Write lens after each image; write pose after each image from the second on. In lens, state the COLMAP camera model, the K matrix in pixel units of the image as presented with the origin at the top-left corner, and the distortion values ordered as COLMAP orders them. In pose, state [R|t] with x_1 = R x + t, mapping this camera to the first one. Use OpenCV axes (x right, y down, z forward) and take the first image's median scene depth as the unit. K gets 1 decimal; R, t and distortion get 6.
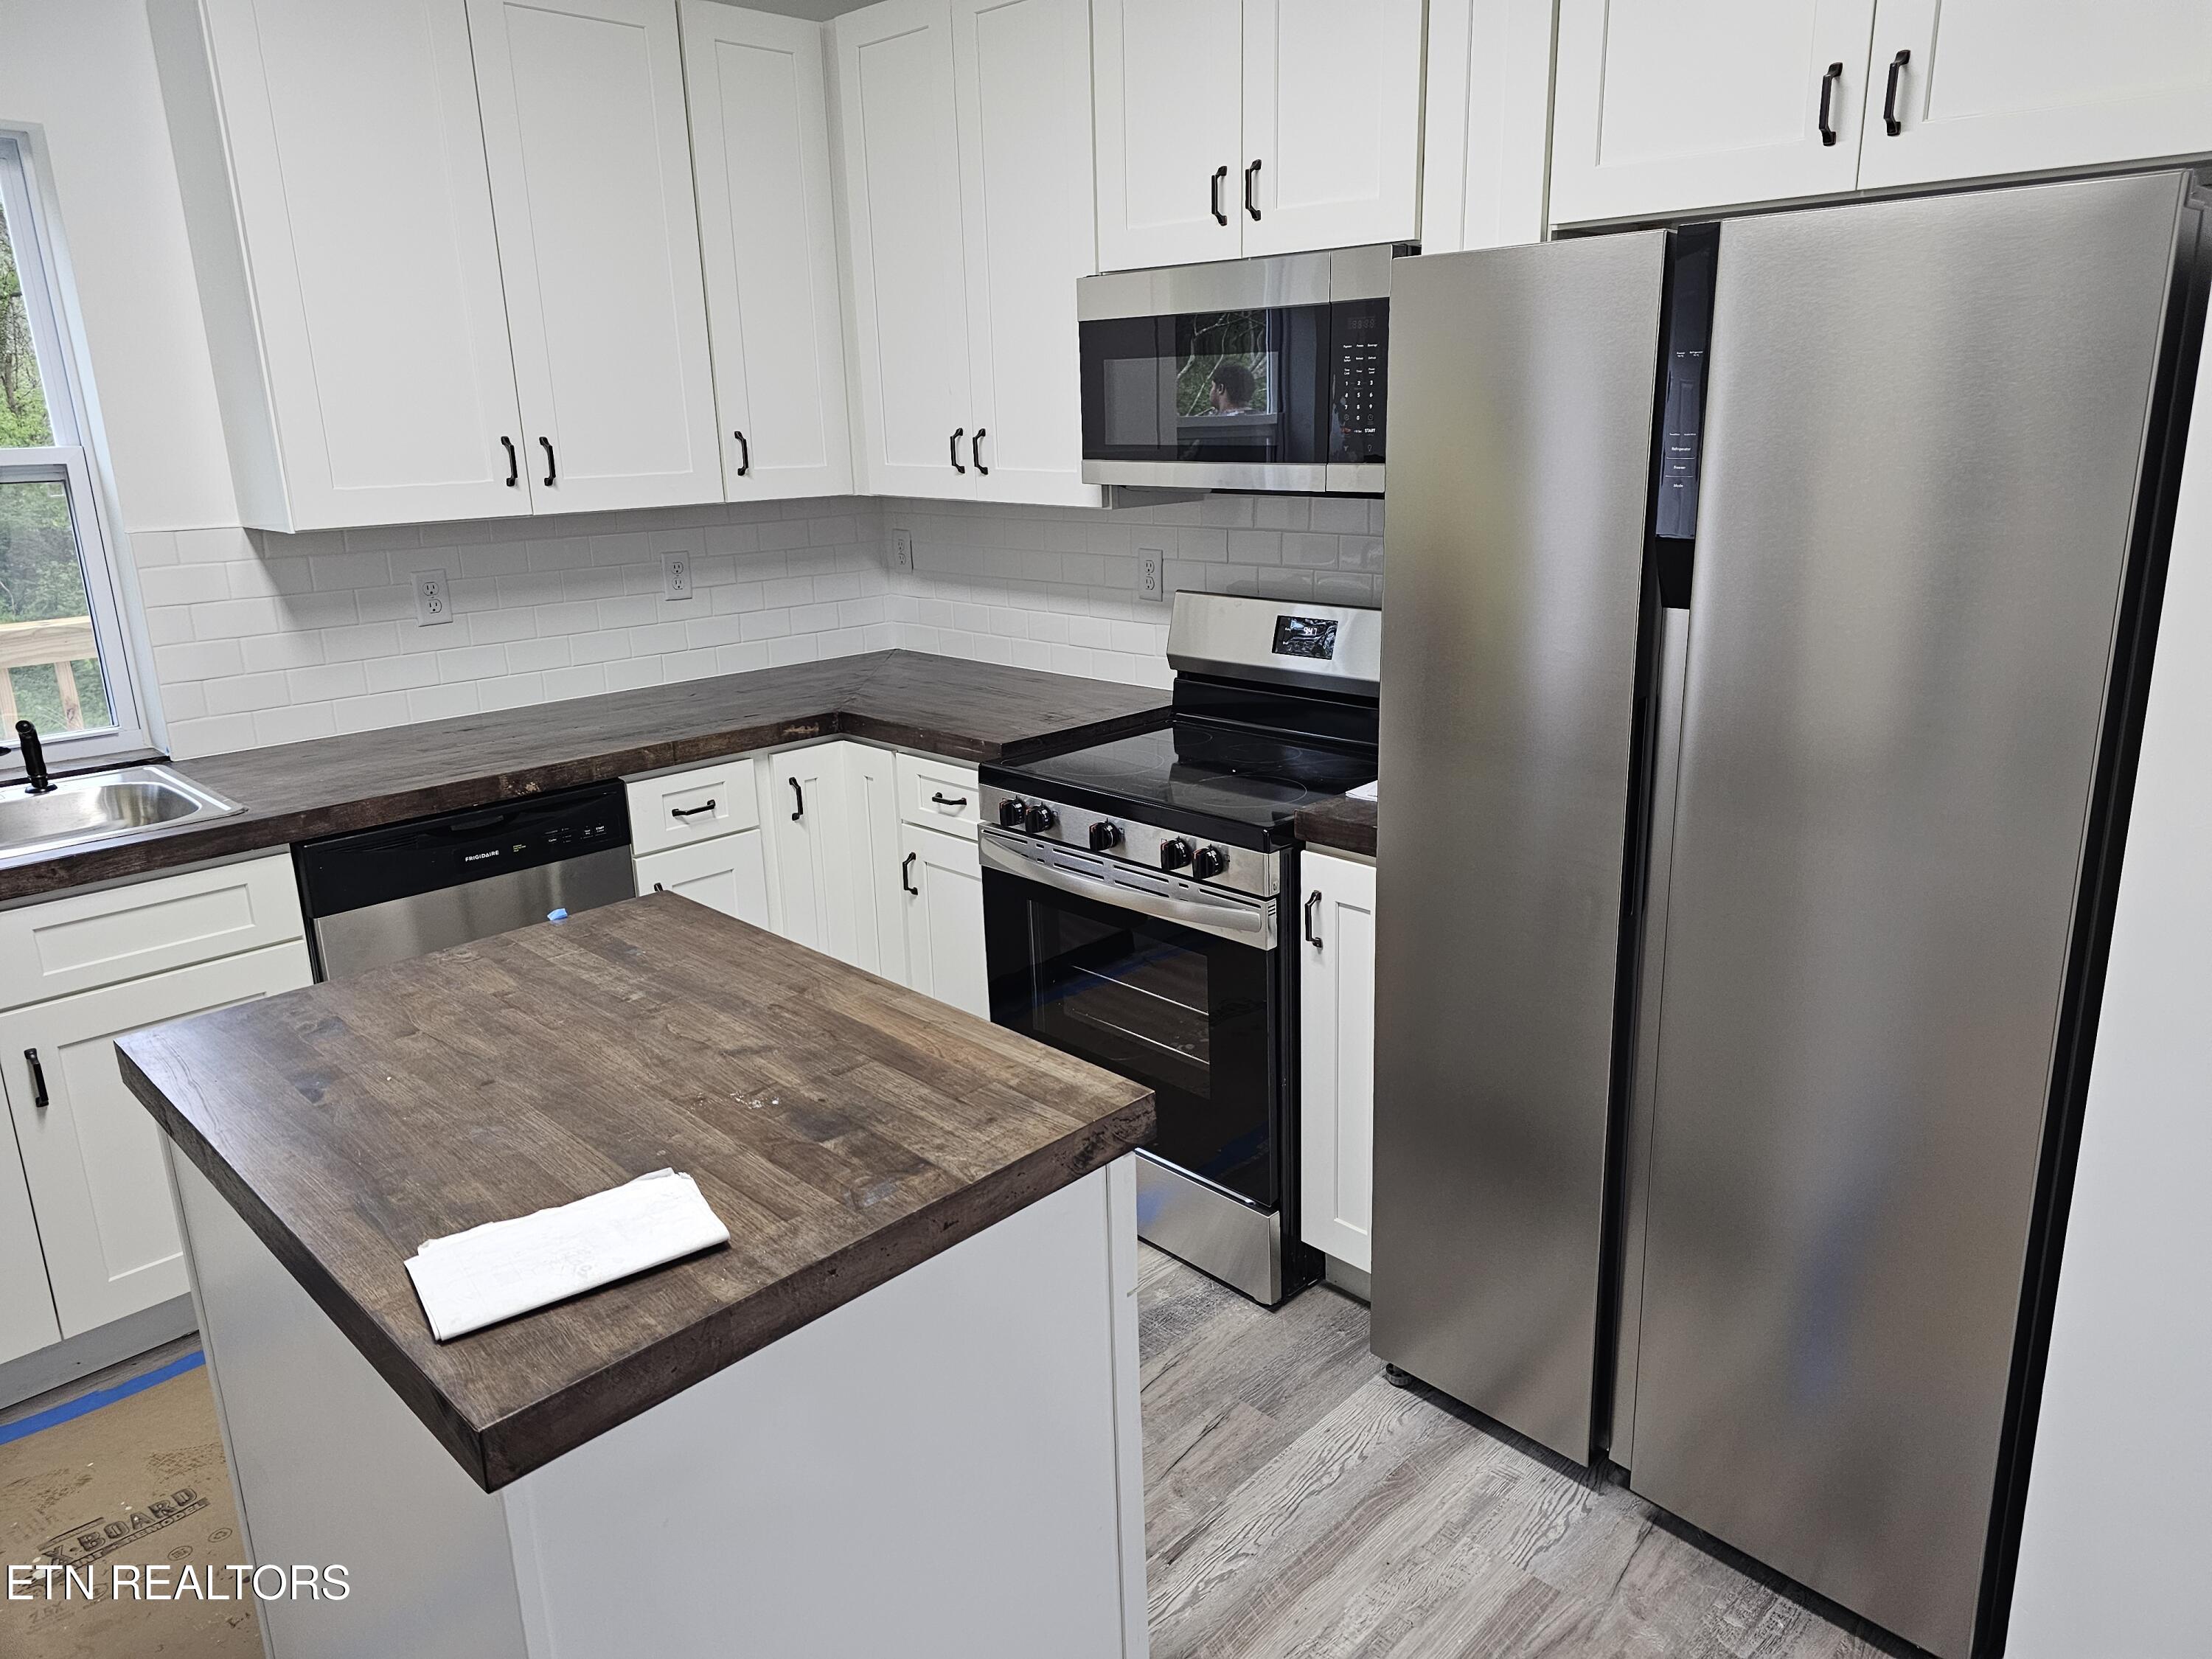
lens RADIAL K [[1517.5, 0, 1106.0], [0, 1517.5, 829.5], [0, 0, 1]] dist [0.000288, 0.002081]
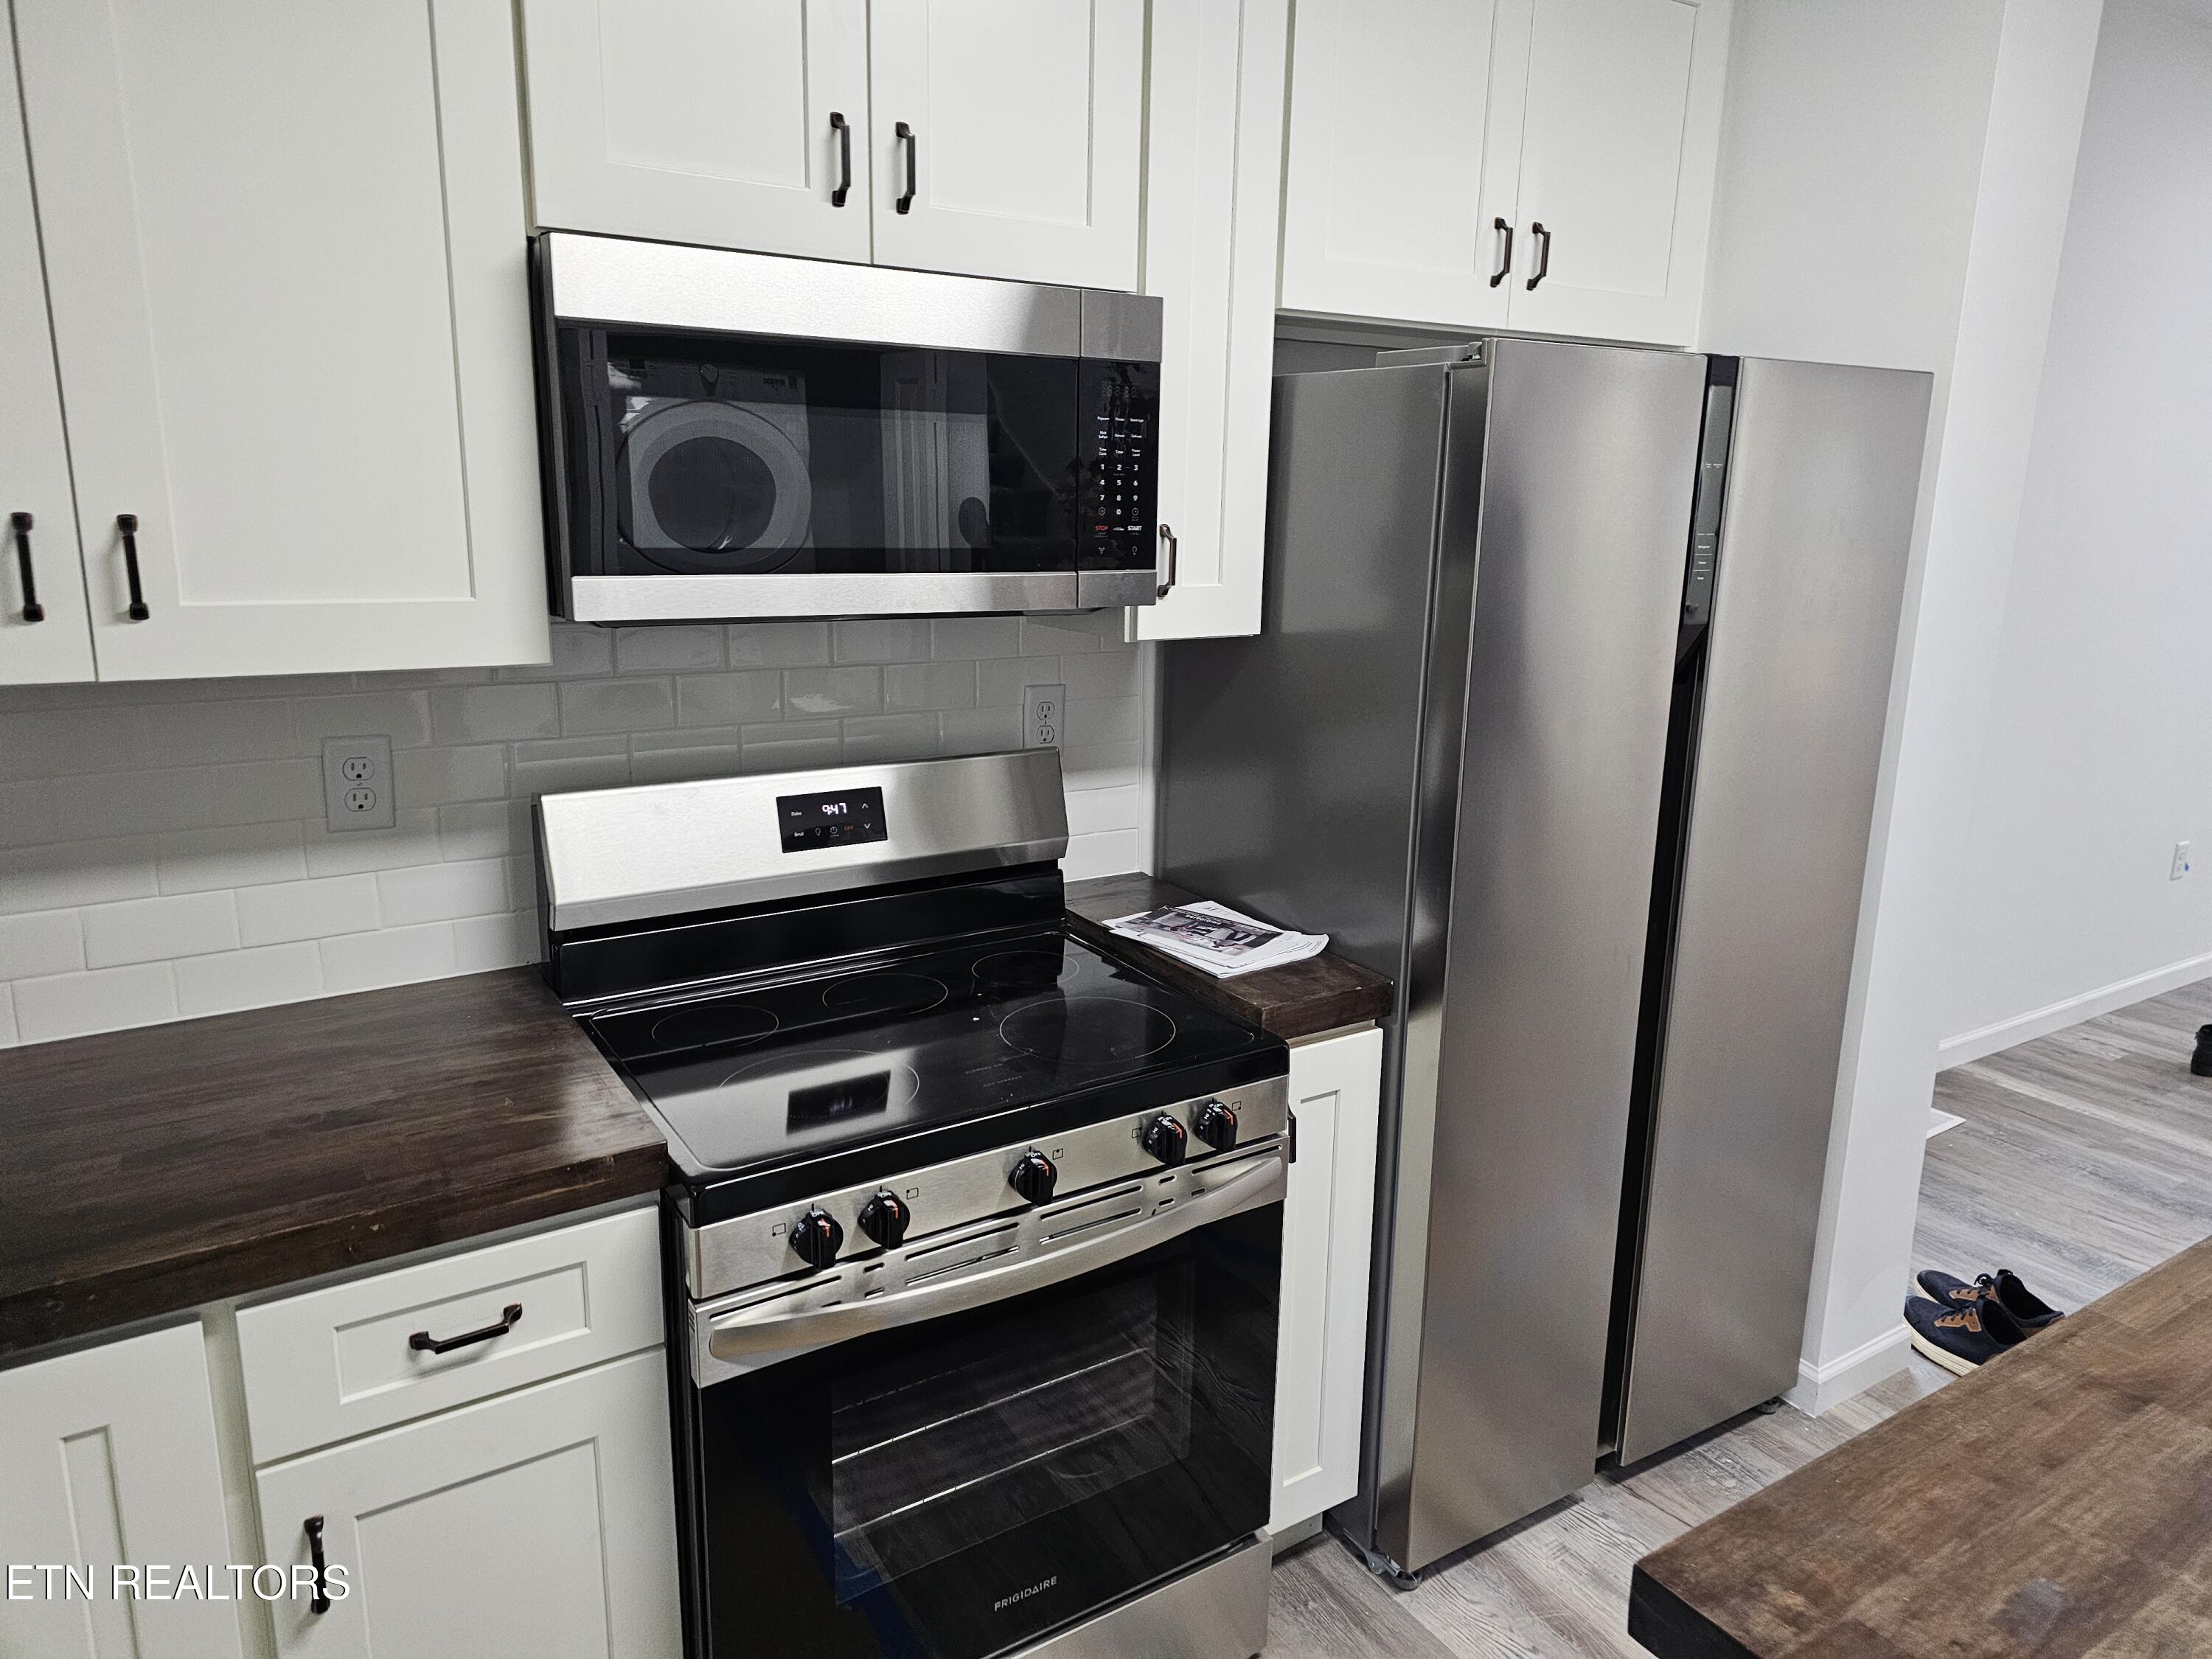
lens RADIAL K [[1517.5, 0, 1106.0], [0, 1517.5, 829.5], [0, 0, 1]] dist [0.000288, 0.002081]
pose [[0.211602, -0.188411, 0.959023, -0.605663], [0.239053, 0.961416, 0.136136, -0.222703], [-0.947670, 0.200451, 0.248478, 0.847451]]
